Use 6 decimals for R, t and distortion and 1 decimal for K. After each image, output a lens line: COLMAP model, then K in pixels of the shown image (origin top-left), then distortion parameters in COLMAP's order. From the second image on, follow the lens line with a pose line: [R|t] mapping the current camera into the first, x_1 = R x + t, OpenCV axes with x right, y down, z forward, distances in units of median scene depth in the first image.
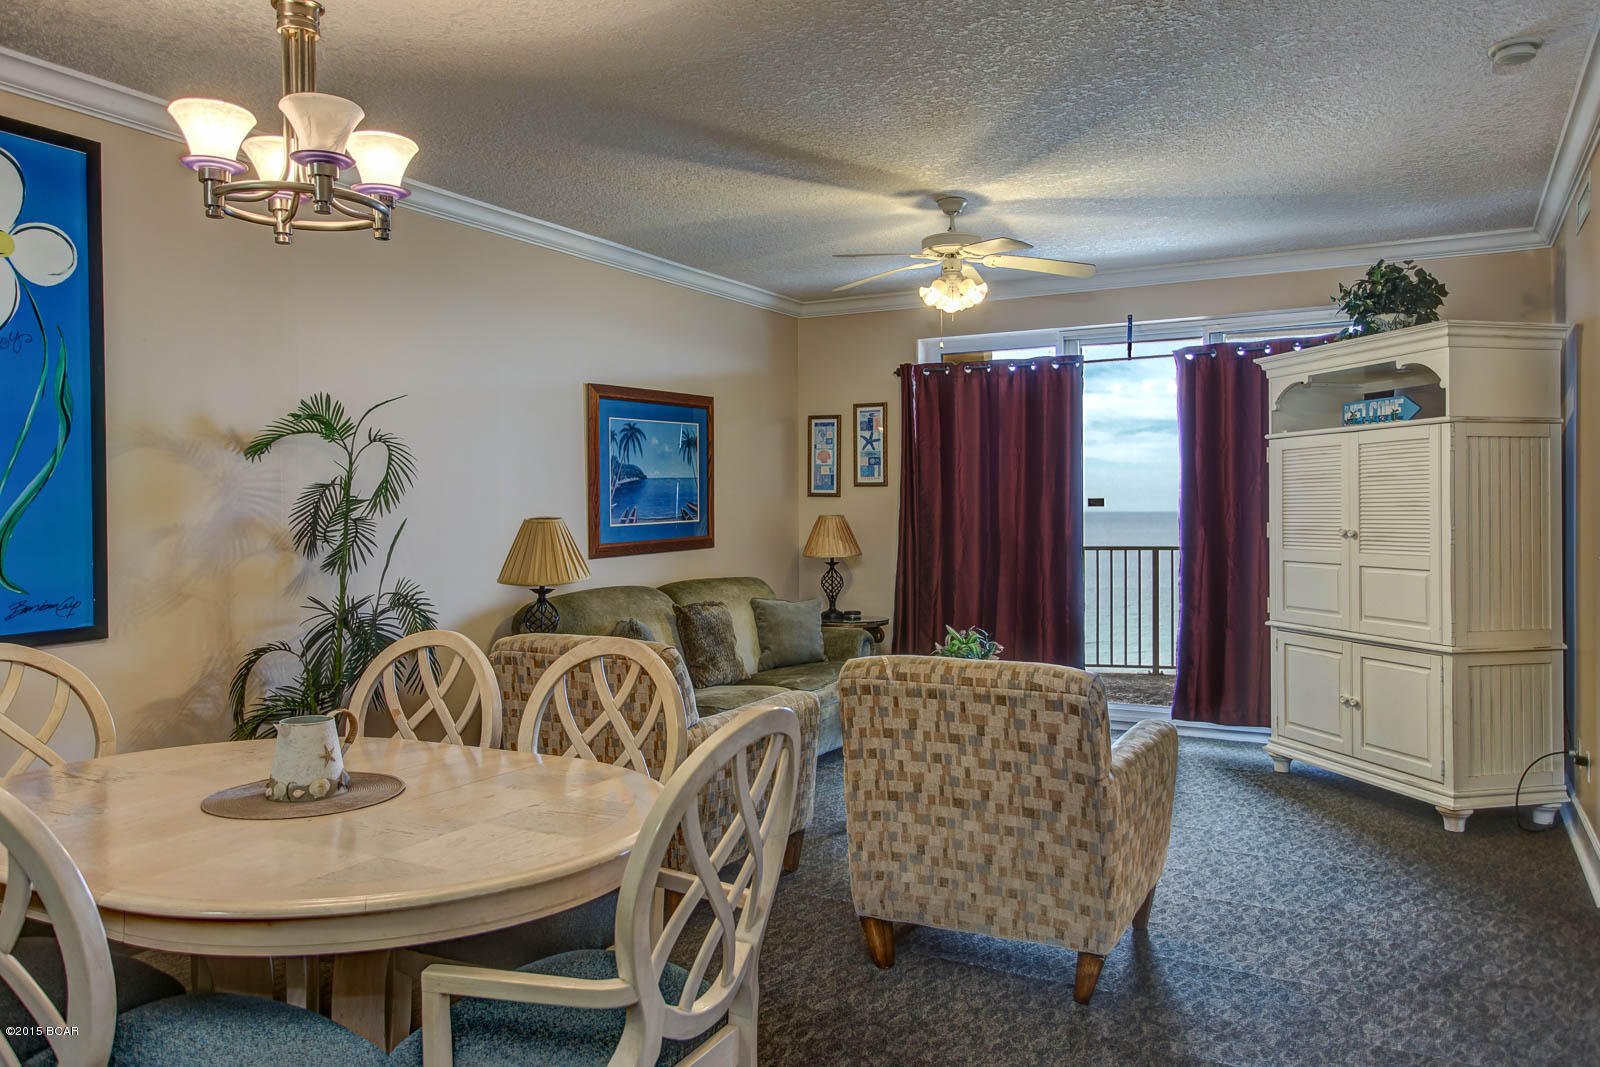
lens RADIAL K [[1194.4, 0, 800.0], [0, 1194.4, 533.5], [0, 0, 1]] dist [-0.003645, -0.002278]
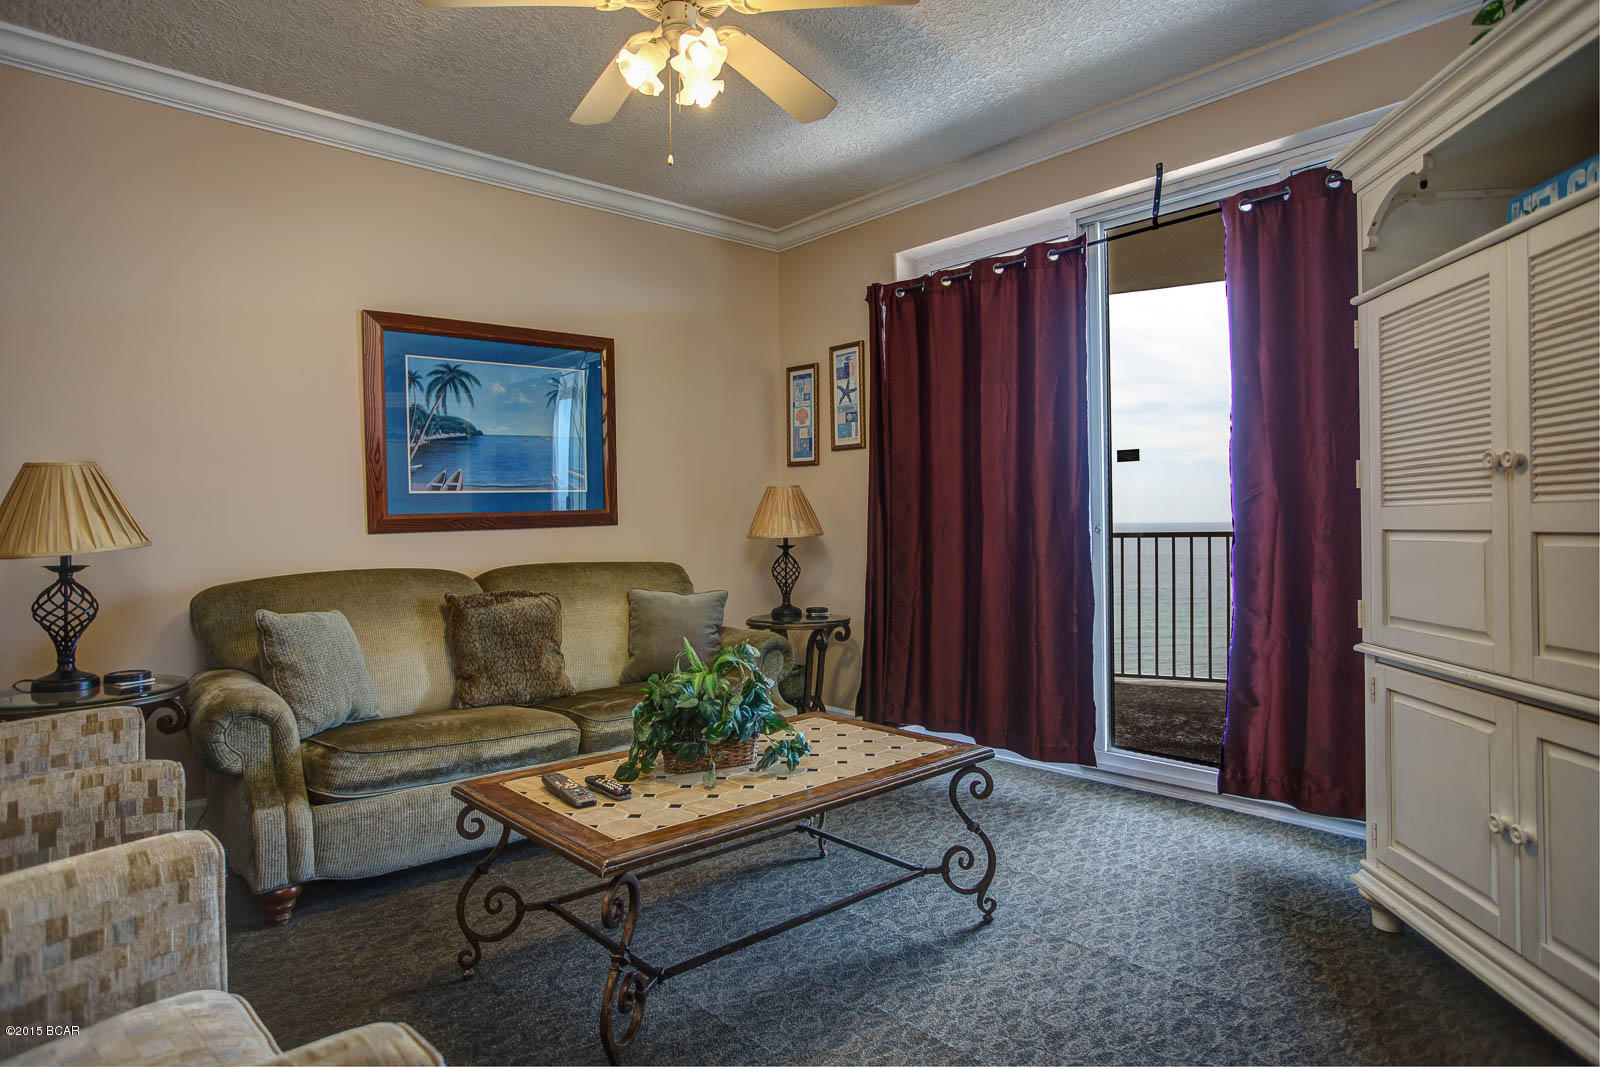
lens RADIAL K [[913.1, 0, 800.0], [0, 913.1, 533.5], [0, 0, 1]] dist [-0.026615, 0.002476]
pose [[0.942938, -0.003959, -0.332944, 0.254849], [0.001110, 0.999961, -0.008745, 0.023546], [0.332965, 0.007876, 0.942906, 0.468791]]
